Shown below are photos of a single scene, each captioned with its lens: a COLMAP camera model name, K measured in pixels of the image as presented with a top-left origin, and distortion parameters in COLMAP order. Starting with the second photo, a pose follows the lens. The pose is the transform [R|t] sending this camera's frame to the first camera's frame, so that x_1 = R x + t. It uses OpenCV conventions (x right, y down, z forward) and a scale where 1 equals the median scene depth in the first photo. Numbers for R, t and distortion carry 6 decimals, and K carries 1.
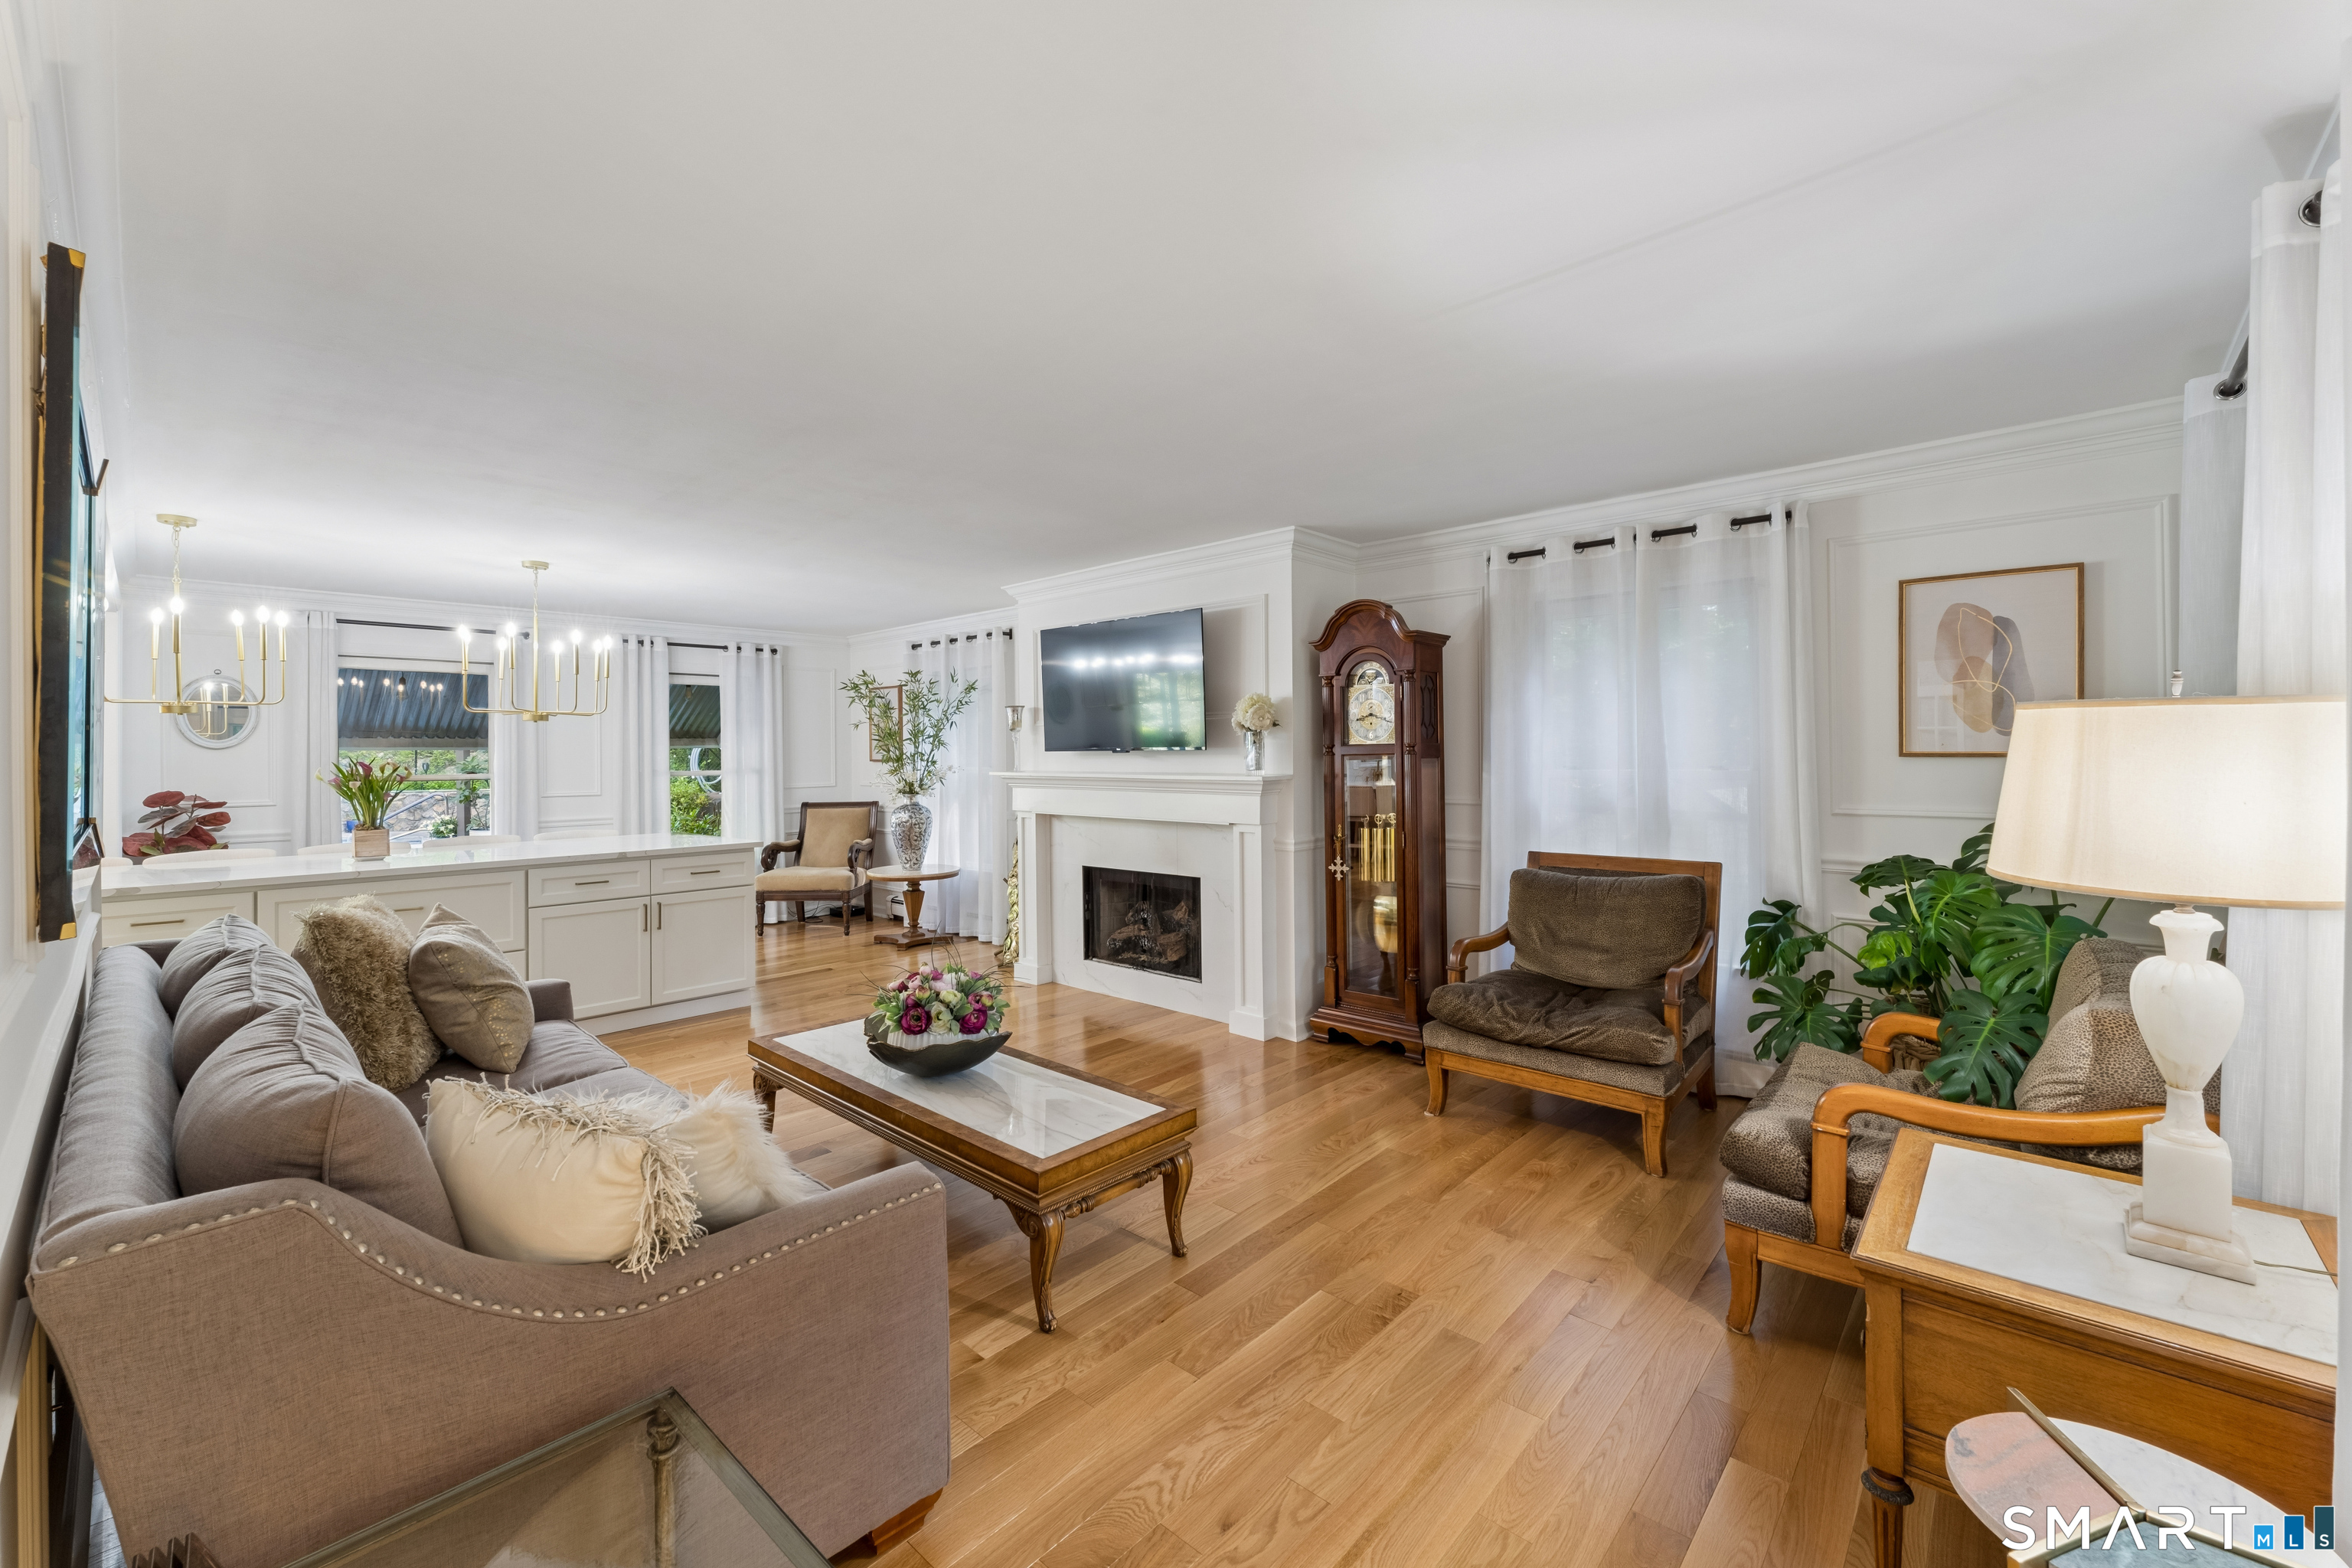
lens RADIAL K [[953.3, 0, 1170.9], [0, 953.3, 770.6], [0, 0, 1]] dist [-0.000450, 0.000104]
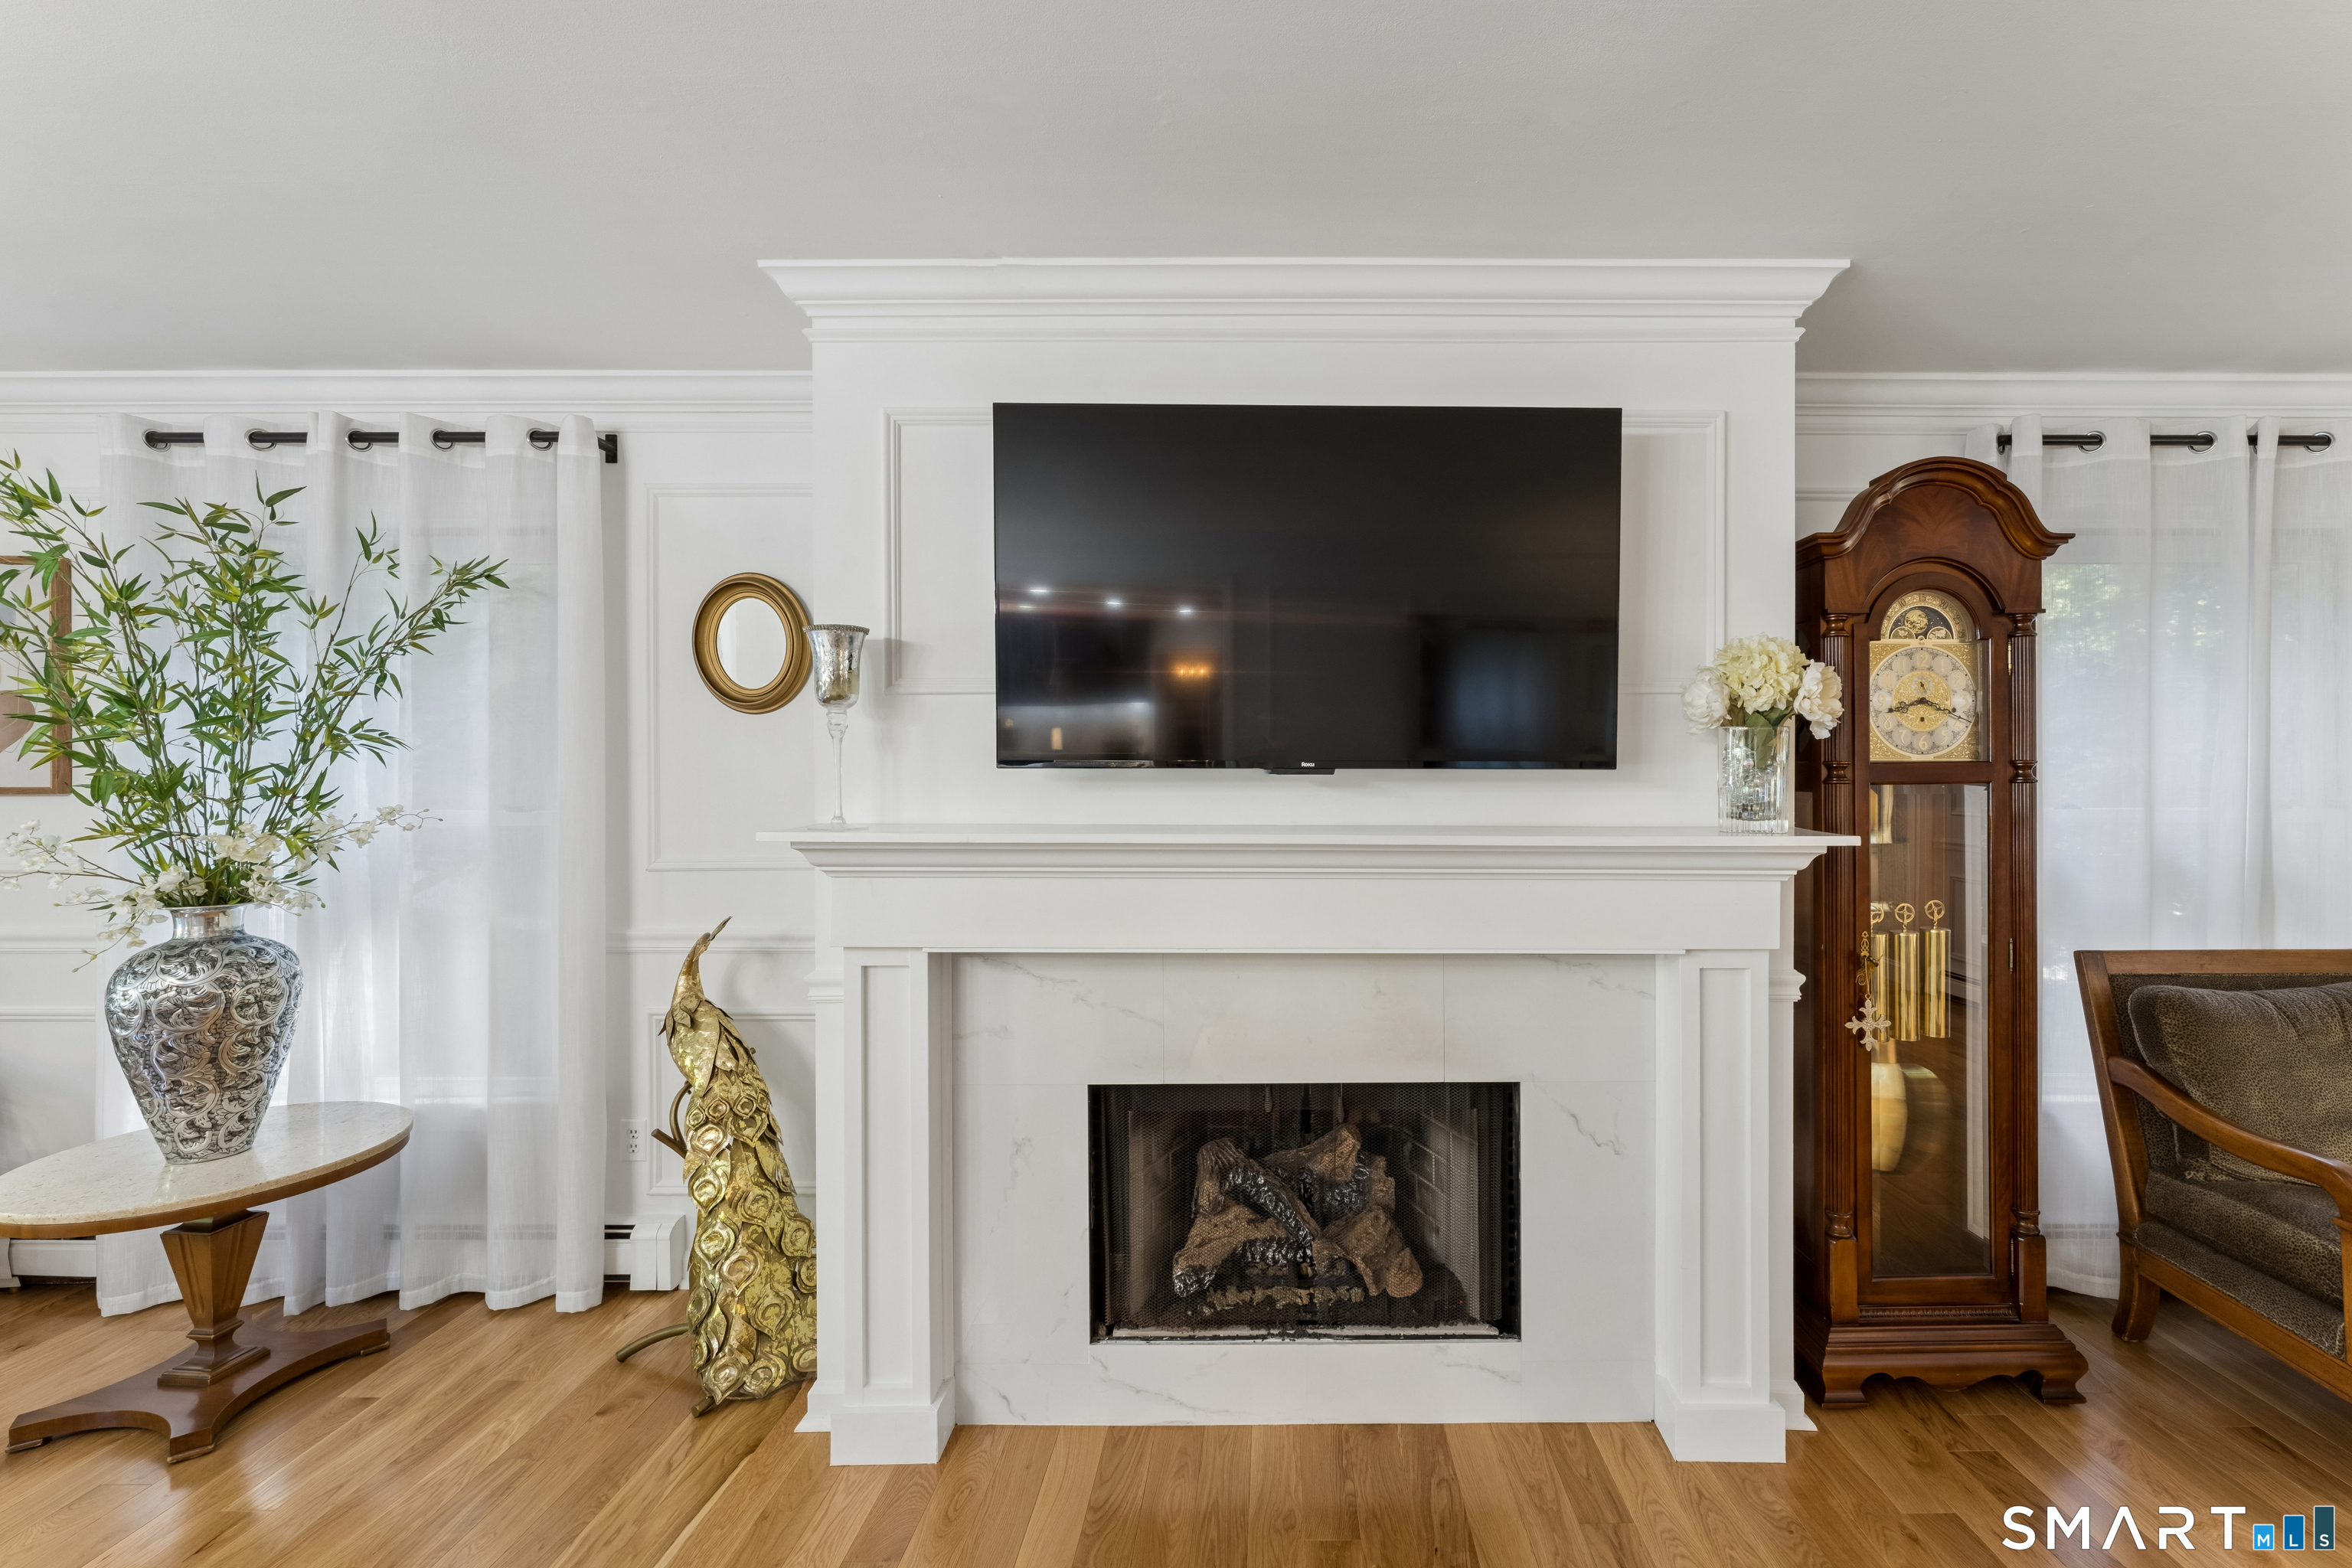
lens RADIAL K [[930.7, 0, 1180.9], [0, 930.7, 776.1], [0, 0, 1]] dist [-0.001303, -0.000105]
pose [[0.732682, 0.003855, 0.680560, -0.306222], [0.005902, 0.999910, -0.012018, -0.012935], [-0.680545, 0.012823, 0.732594, 0.711087]]
